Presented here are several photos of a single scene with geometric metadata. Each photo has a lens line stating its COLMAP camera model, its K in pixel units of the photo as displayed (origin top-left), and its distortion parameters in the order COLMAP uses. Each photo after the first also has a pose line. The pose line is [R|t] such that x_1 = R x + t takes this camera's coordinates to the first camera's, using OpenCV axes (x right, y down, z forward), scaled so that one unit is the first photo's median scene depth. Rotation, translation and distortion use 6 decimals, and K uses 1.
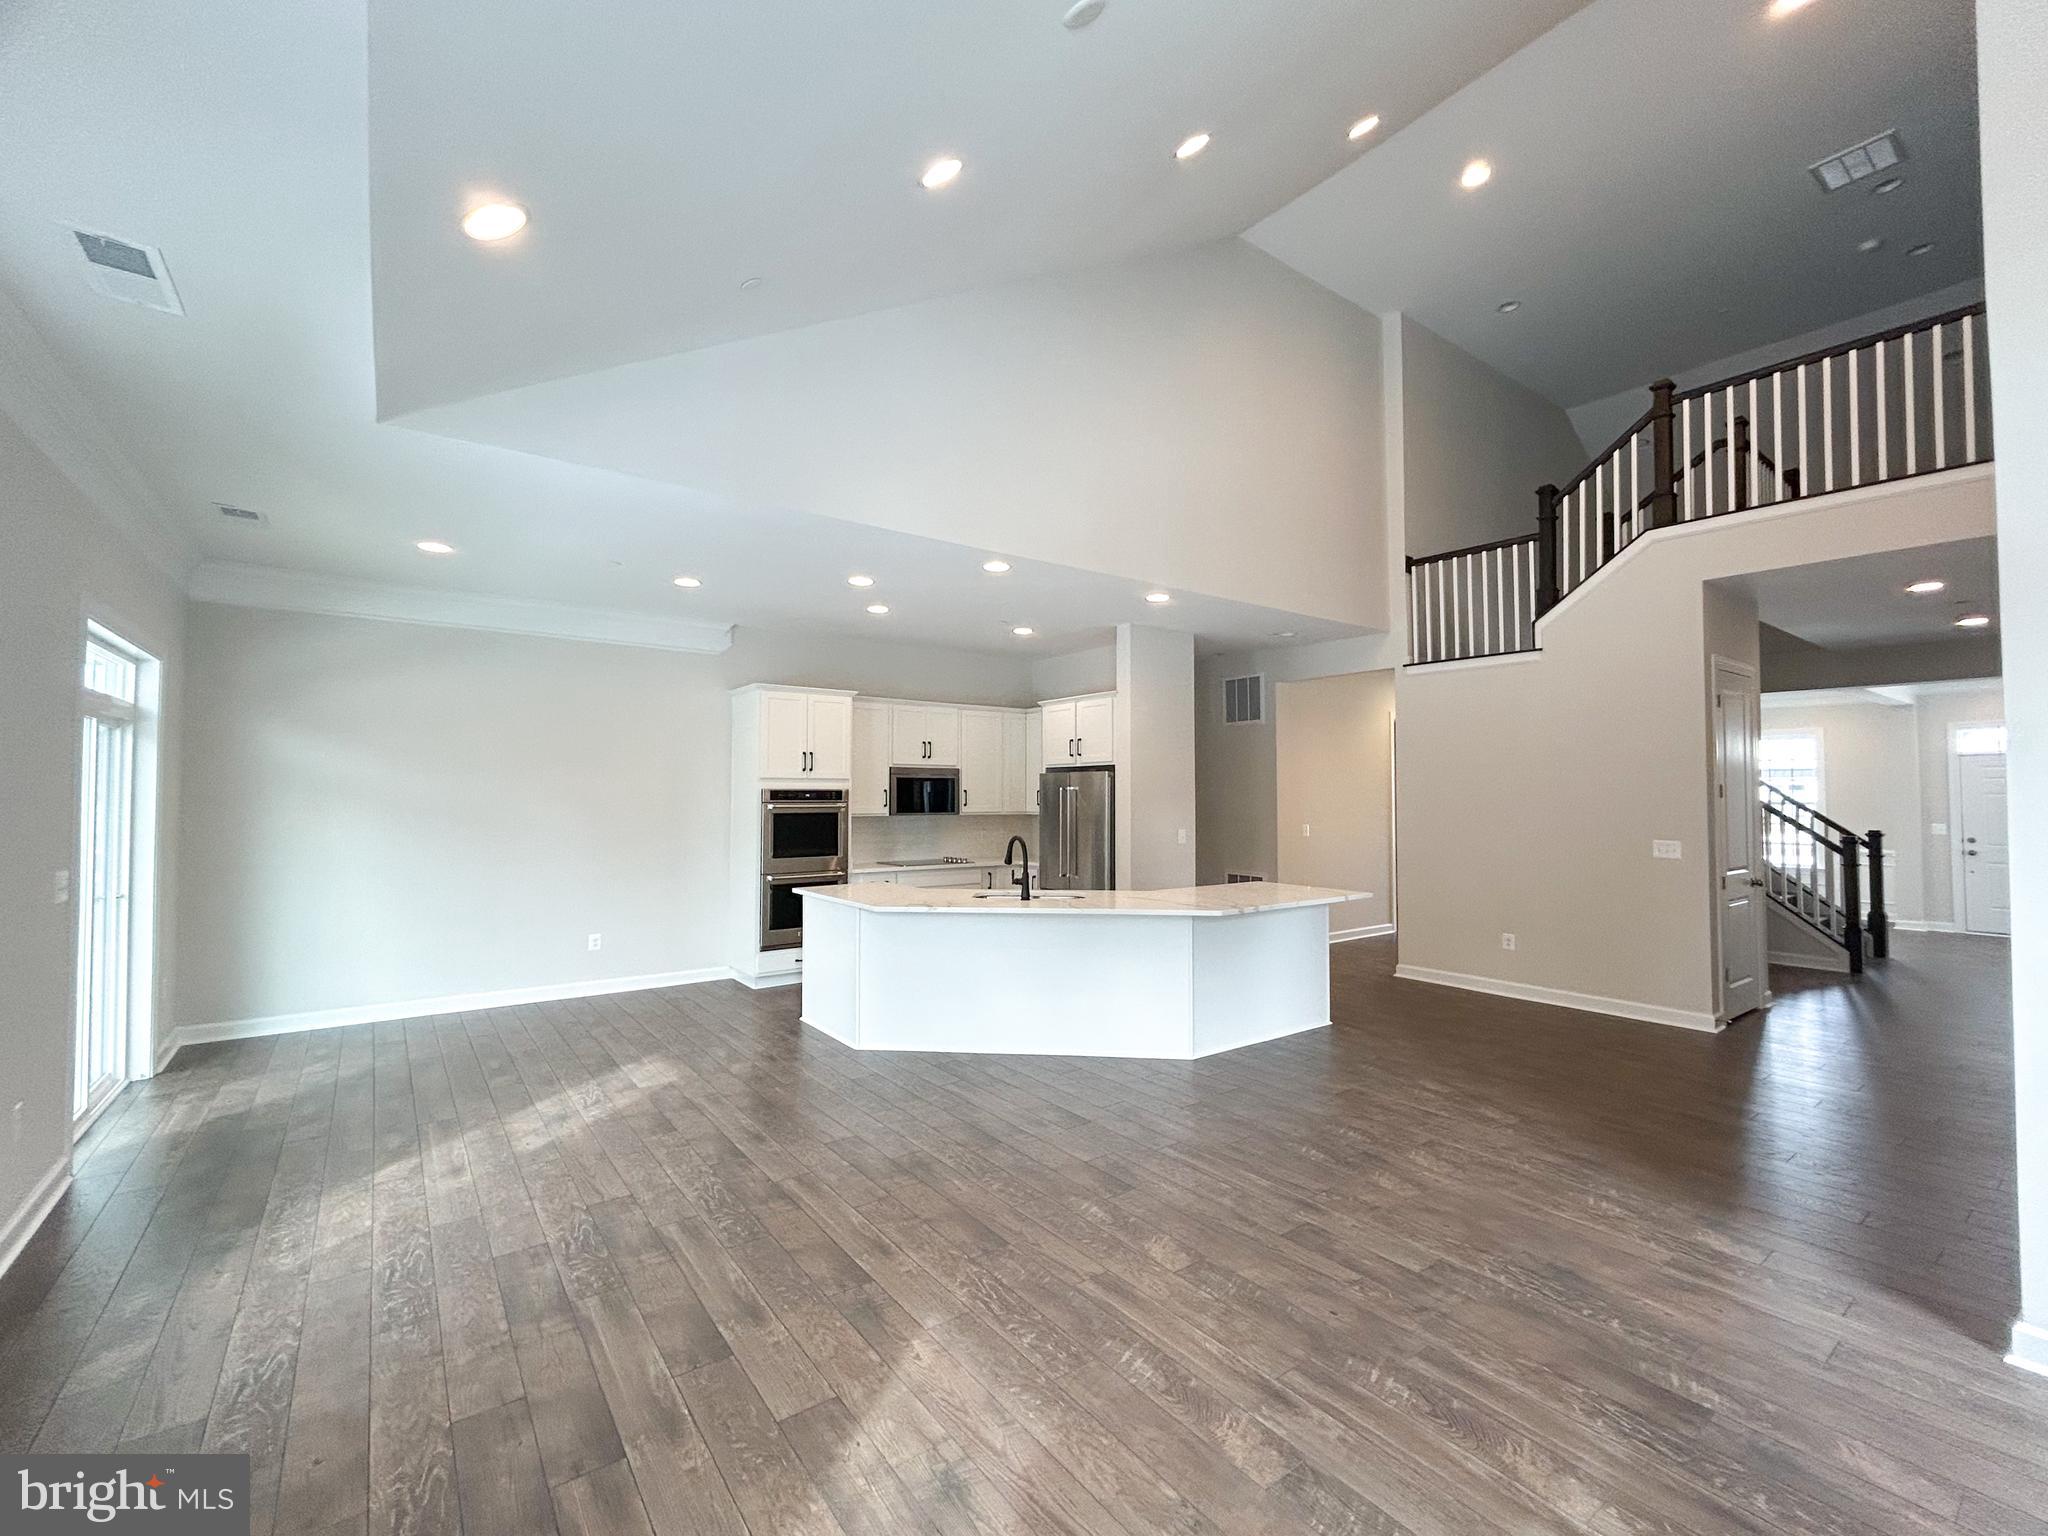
lens RADIAL K [[840.0, 0, 1029.8], [0, 840.0, 771.3], [0, 0, 1]] dist [0.001663, -0.000729]
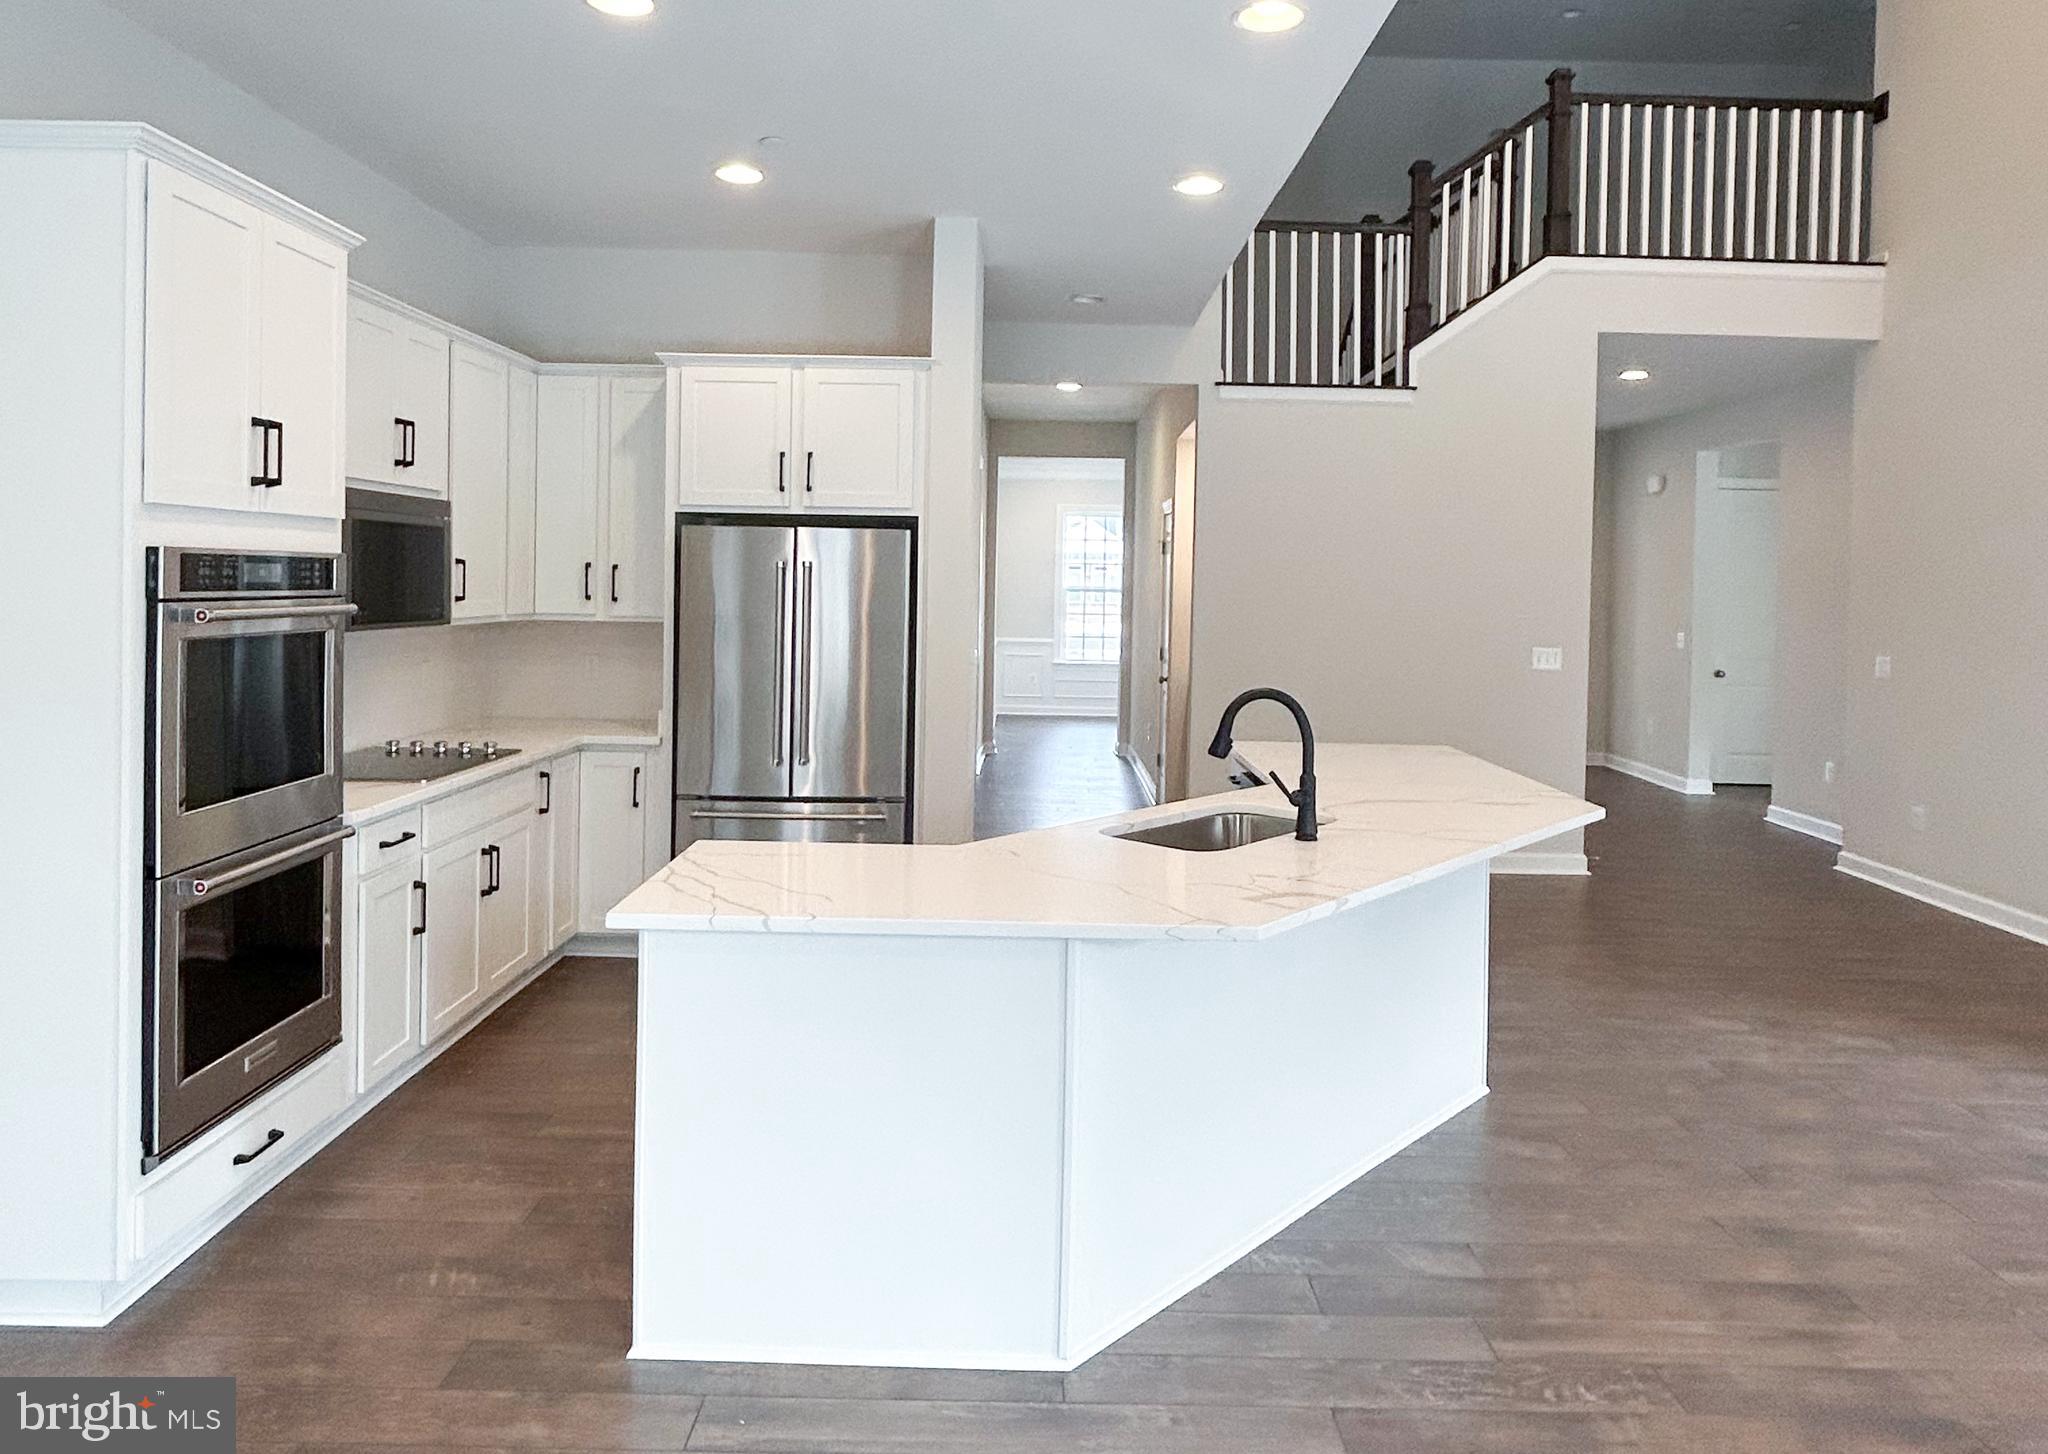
lens RADIAL K [[1299.4, 0, 1018.5], [0, 1299.4, 608.1], [0, 0, 1]] dist [-0.005854, 0.003688]
pose [[0.616067, -0.005985, 0.787671, -0.473202], [-0.041788, 0.998315, 0.040270, 0.012641], [-0.786585, -0.057725, 0.614778, 0.557007]]
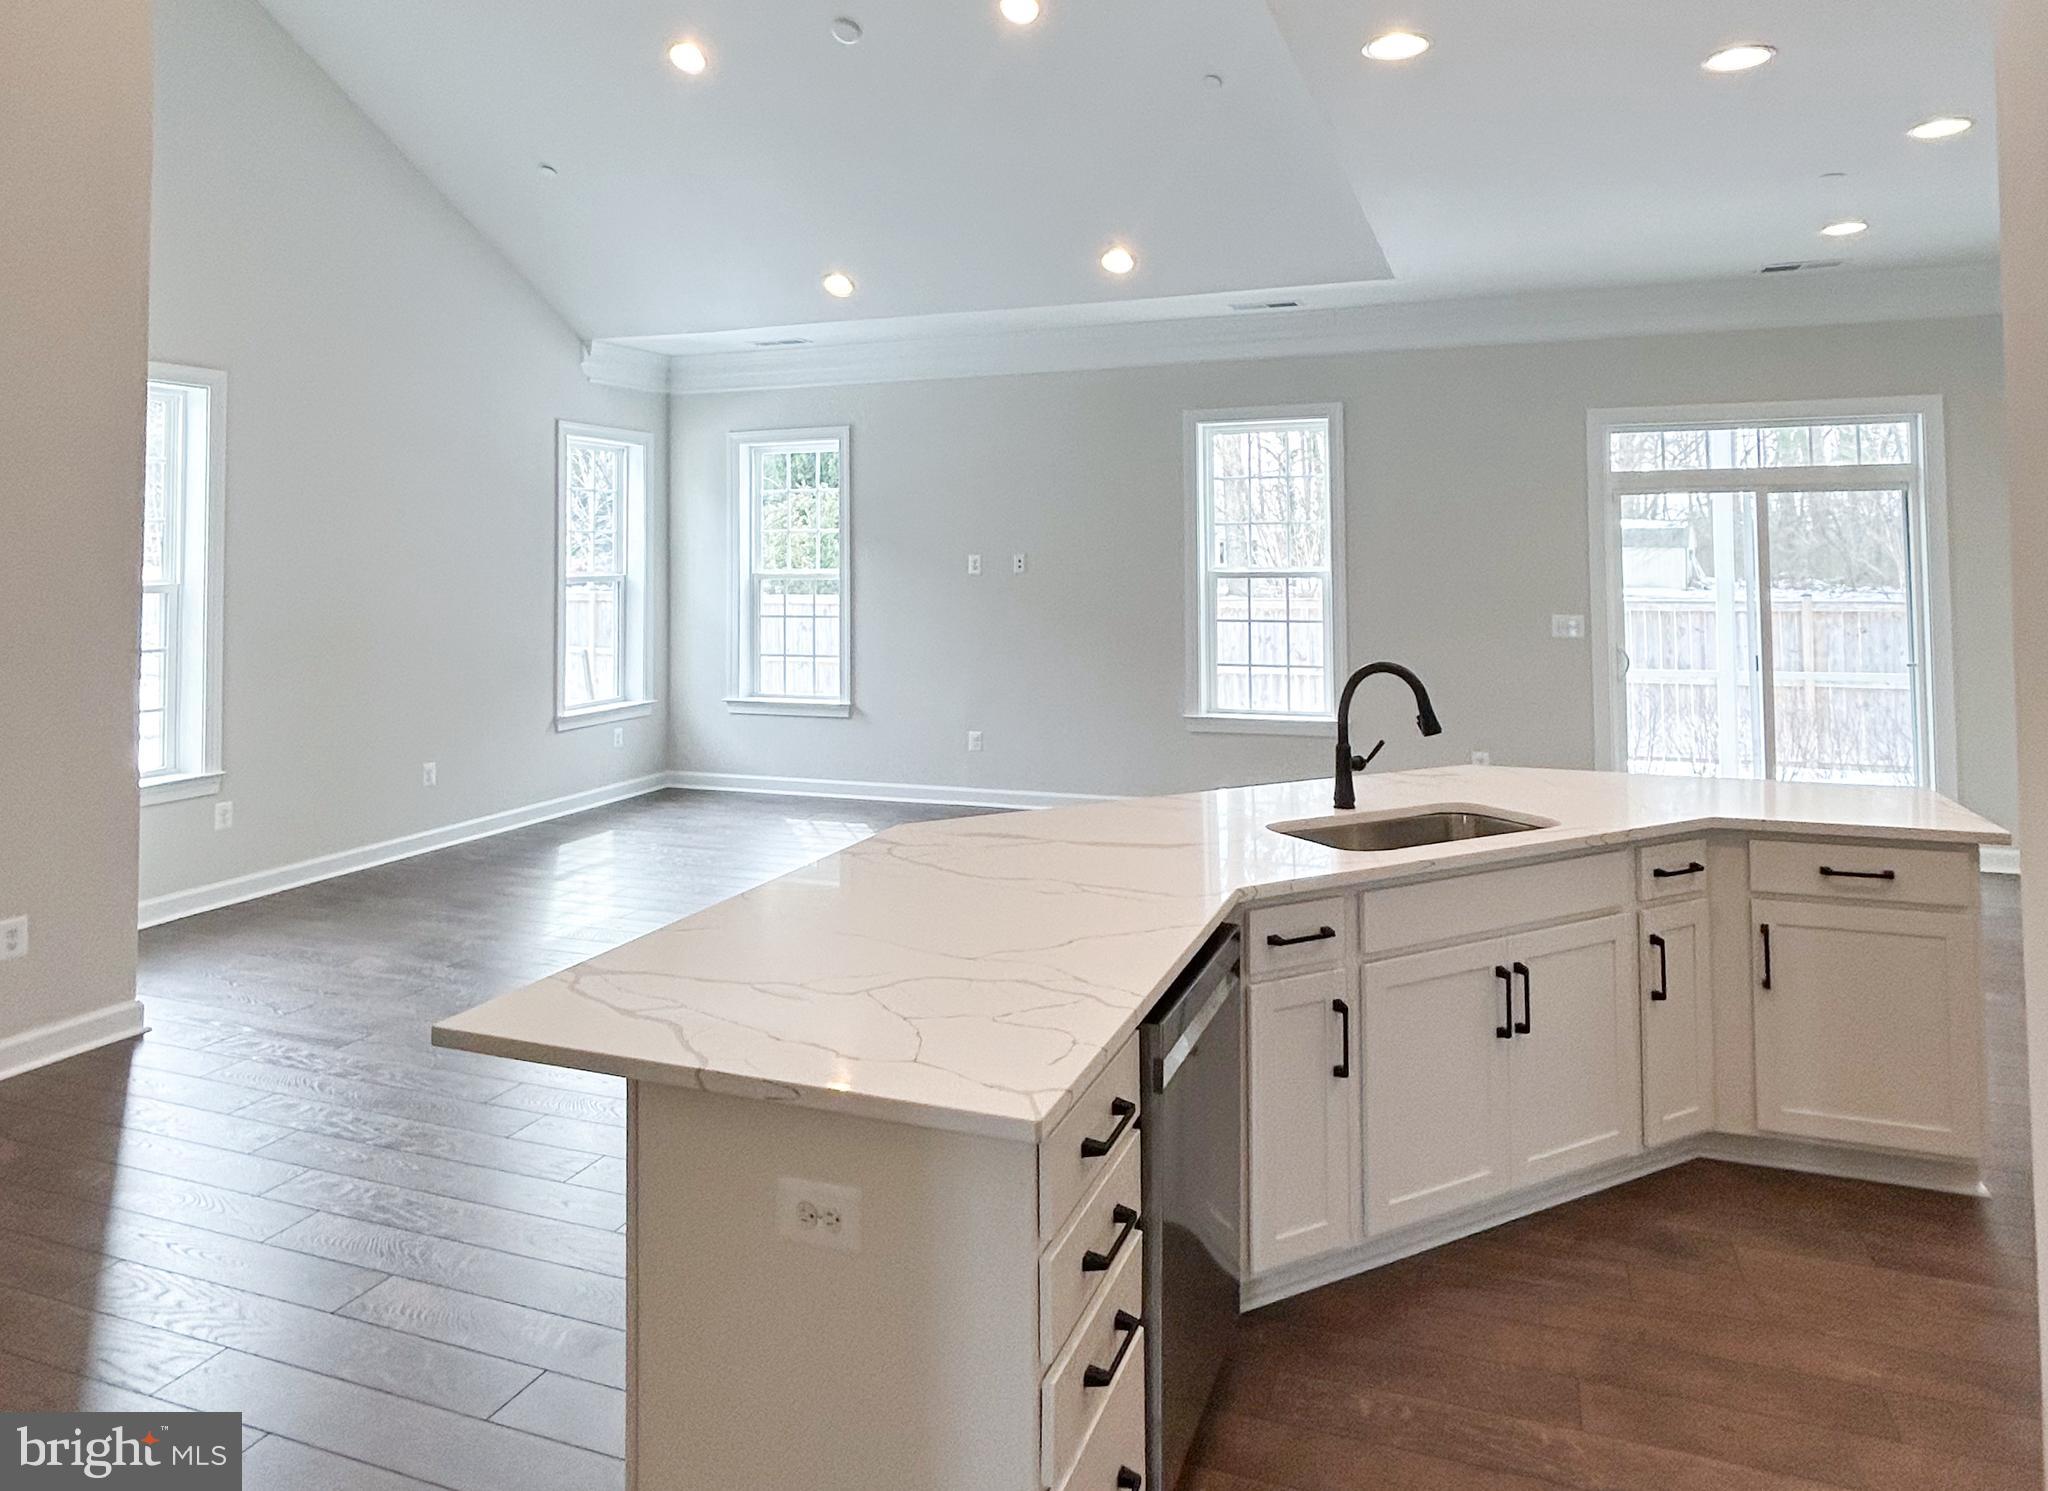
lens RADIAL K [[1352.1, 0, 1028.6], [0, 1352.1, 502.5], [0, 0, 1]] dist [-0.002039, -0.000260]
pose [[-0.842931, -0.019531, -0.537668, 0.397569], [0.018309, 0.997721, -0.064947, 0.029770], [0.537711, -0.064589, -0.840652, 1.168670]]
